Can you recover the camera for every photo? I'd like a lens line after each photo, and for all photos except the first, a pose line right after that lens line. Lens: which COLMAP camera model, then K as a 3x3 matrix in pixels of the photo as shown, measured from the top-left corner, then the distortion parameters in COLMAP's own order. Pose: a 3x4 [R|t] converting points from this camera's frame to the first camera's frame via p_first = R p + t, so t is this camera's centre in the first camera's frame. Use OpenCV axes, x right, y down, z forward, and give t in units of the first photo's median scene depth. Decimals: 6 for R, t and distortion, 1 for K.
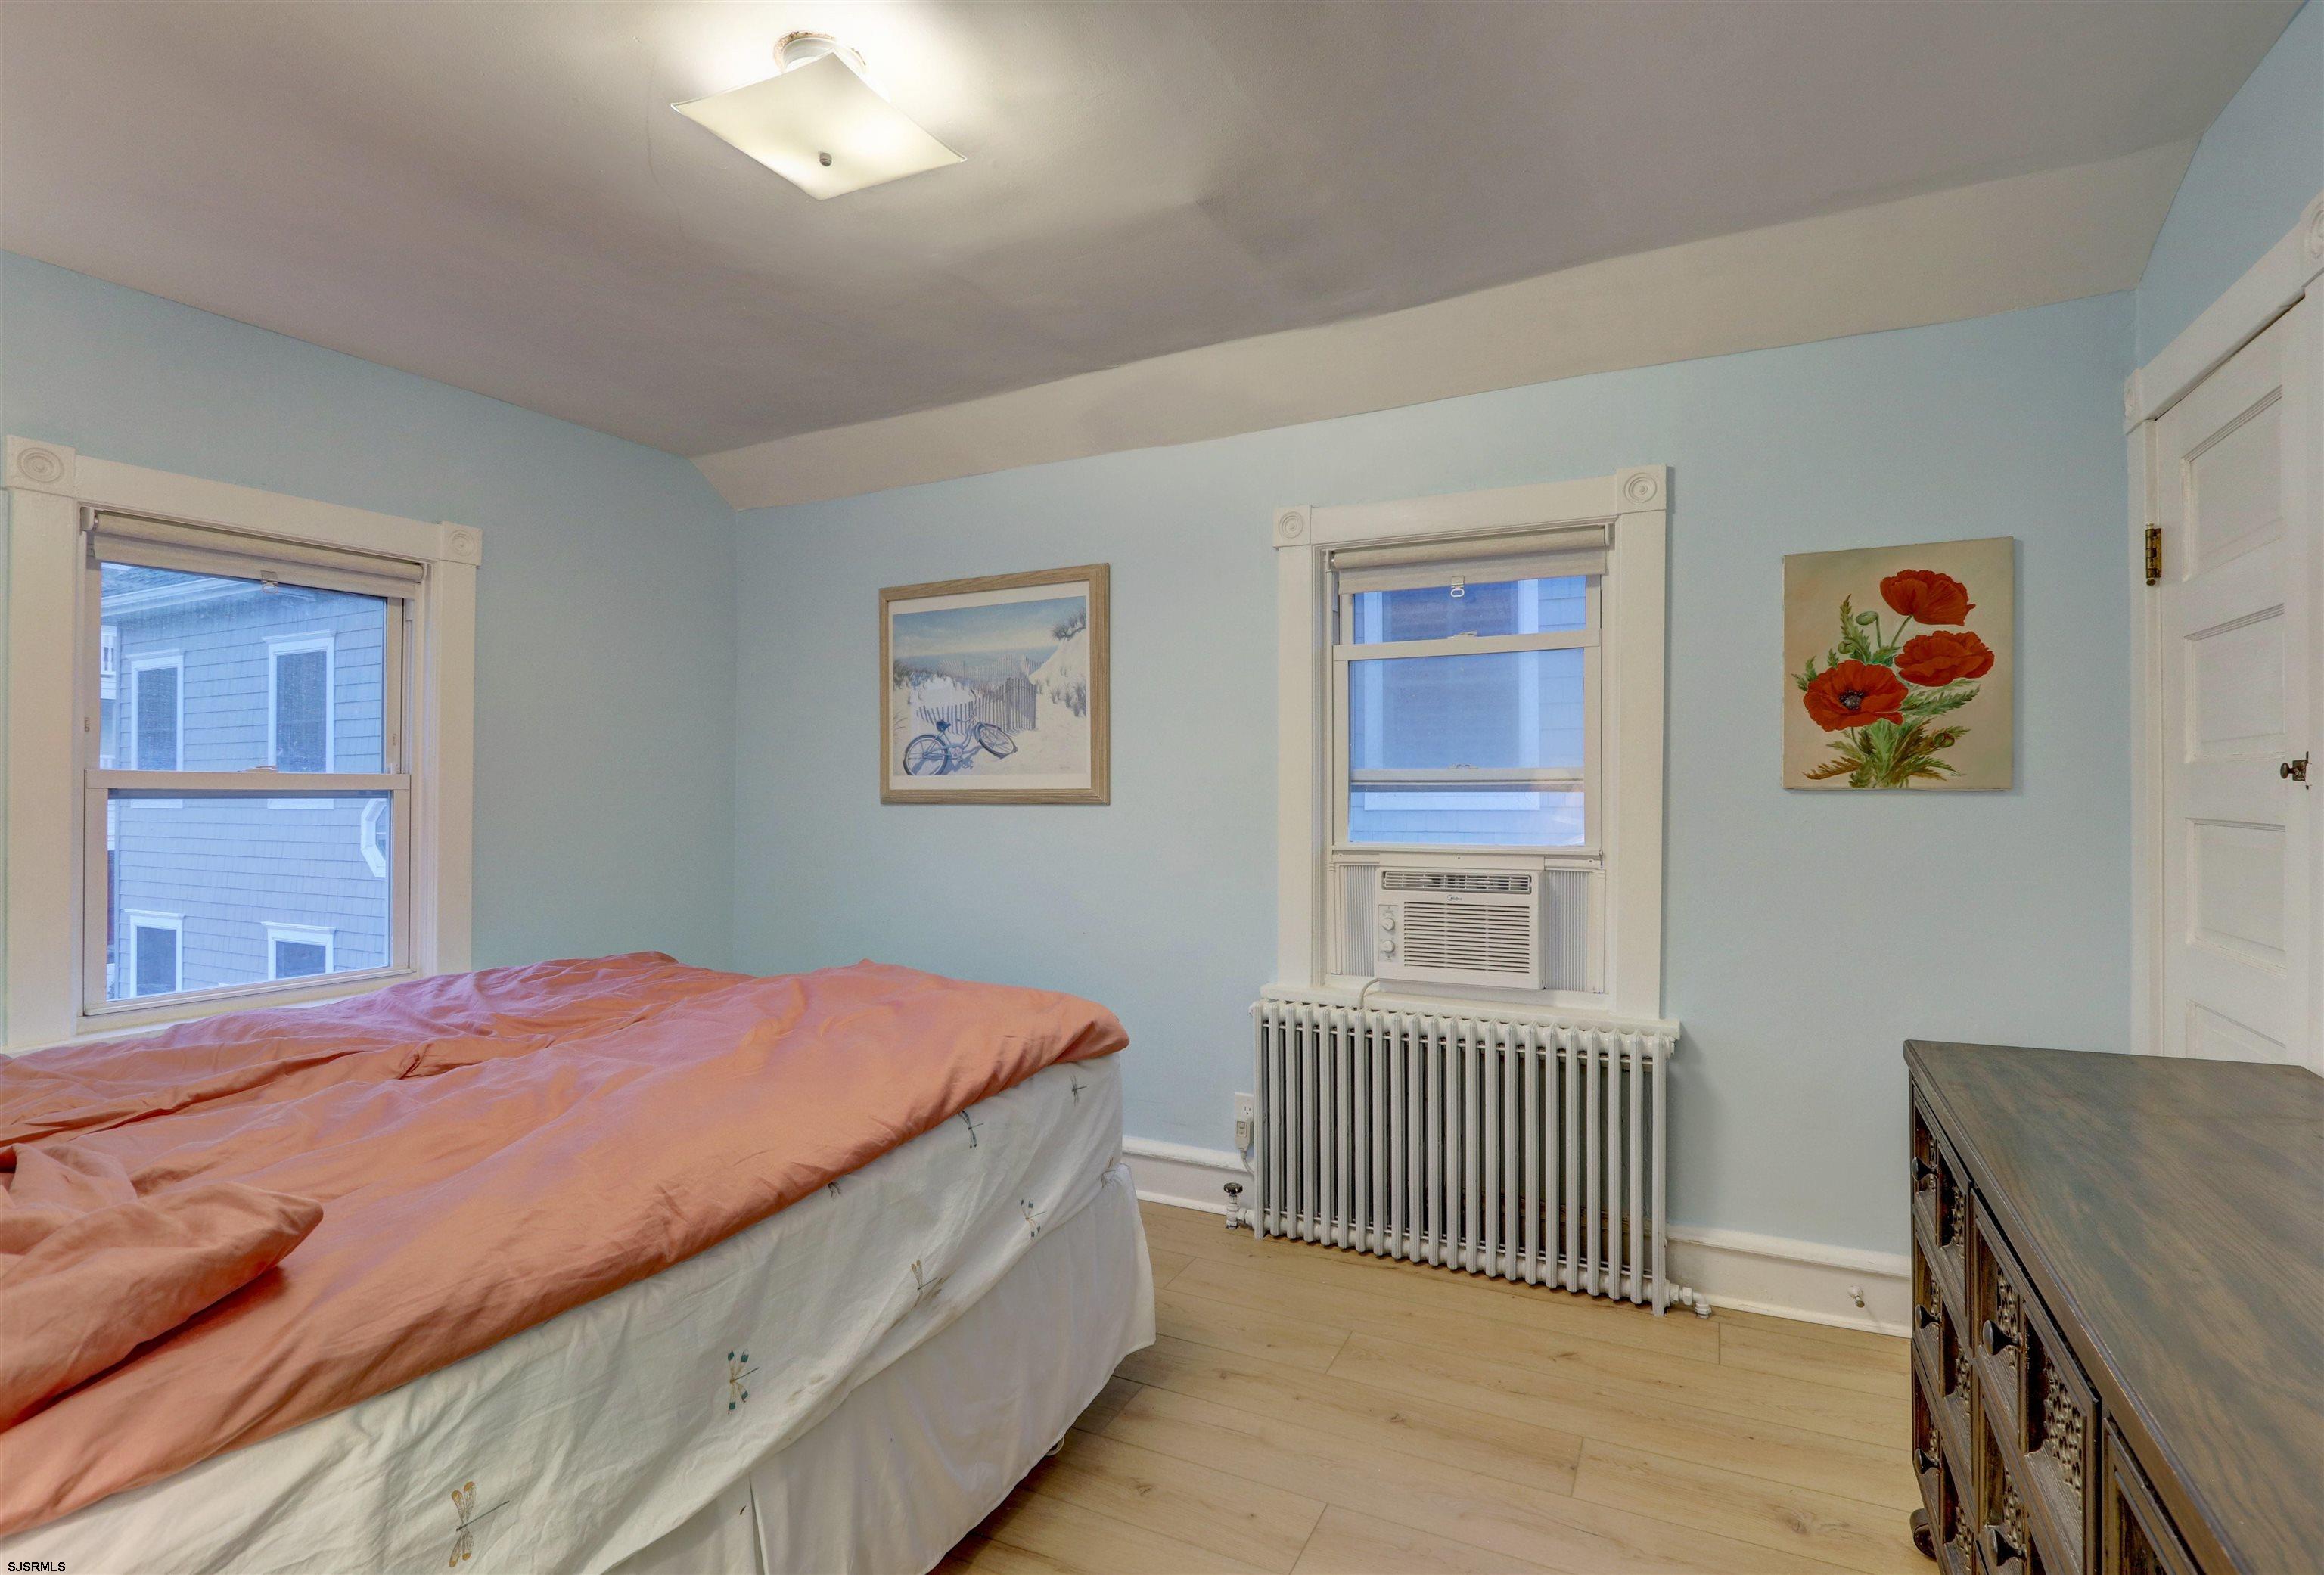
lens RADIAL K [[1098.2, 0, 1176.1], [0, 1098.2, 787.0], [0, 0, 1]] dist [-0.022390, 0.002249]
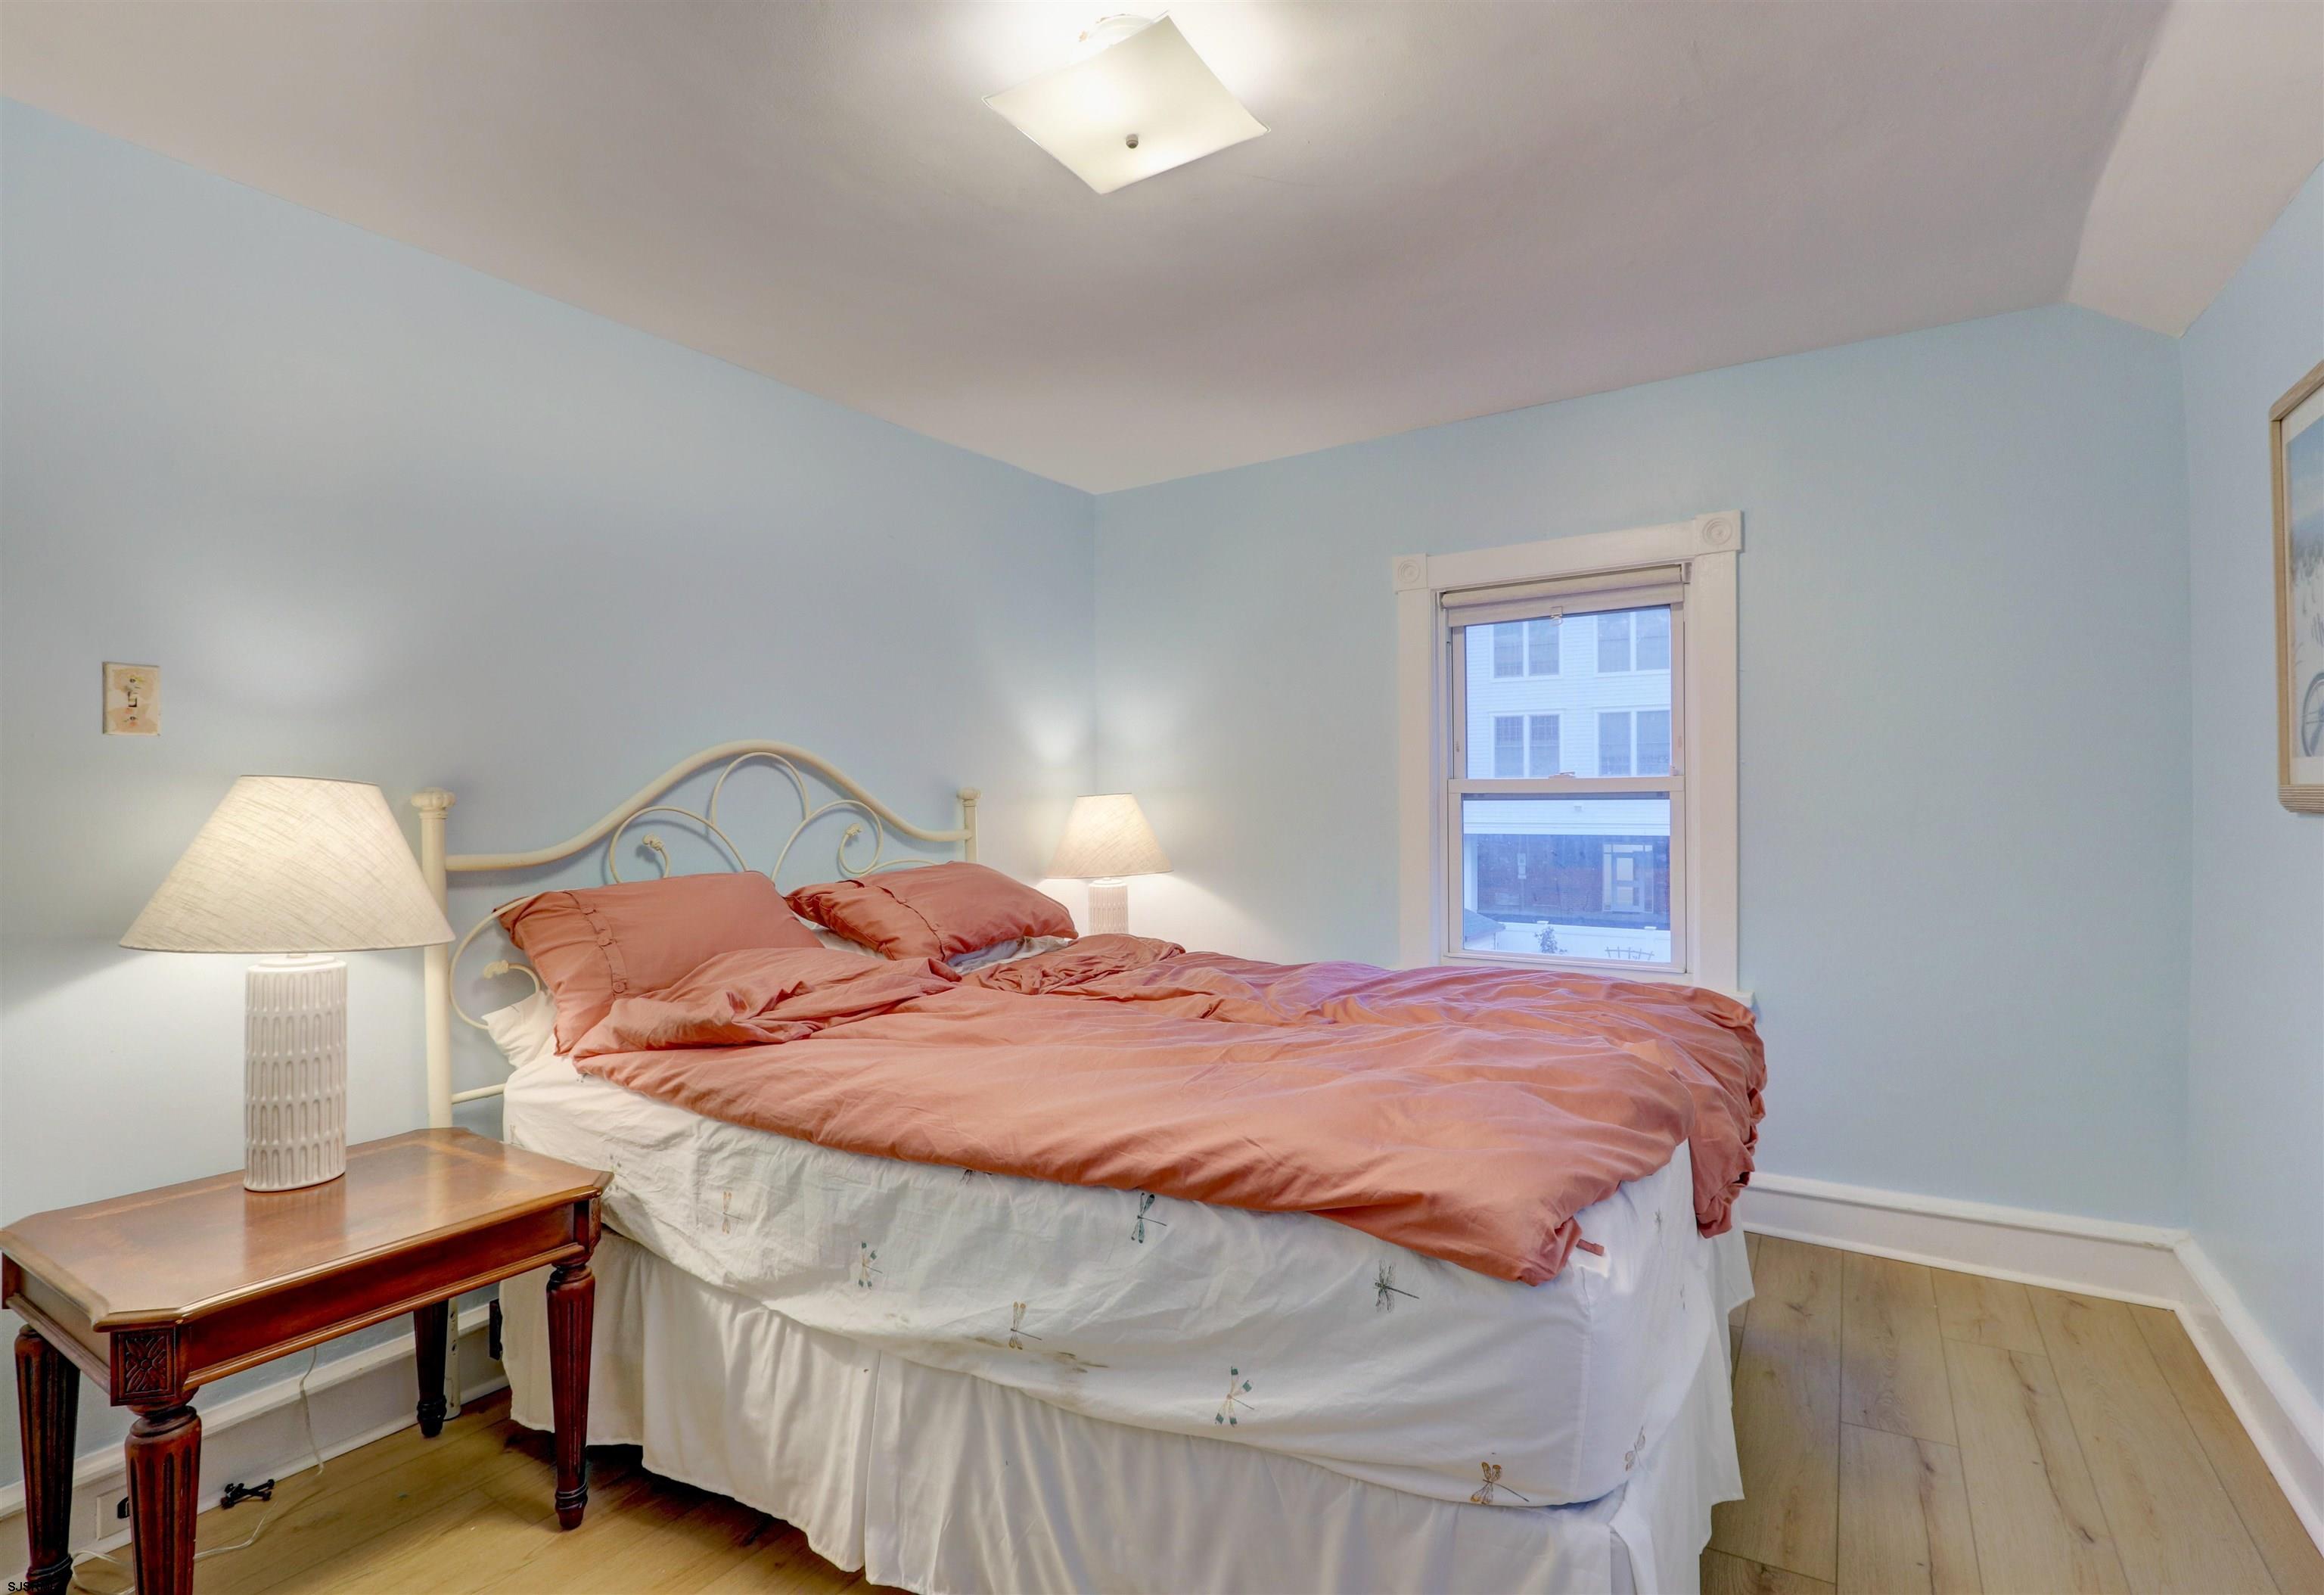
lens RADIAL K [[1115.2, 0, 1172.0], [0, 1115.2, 796.3], [0, 0, 1]] dist [-0.014565, 0.000449]
pose [[-0.105035, 0.003689, -0.994462, 0.814123], [0.016161, 0.999867, 0.002002, -0.005929], [0.994337, -0.015861, -0.105081, 1.426644]]
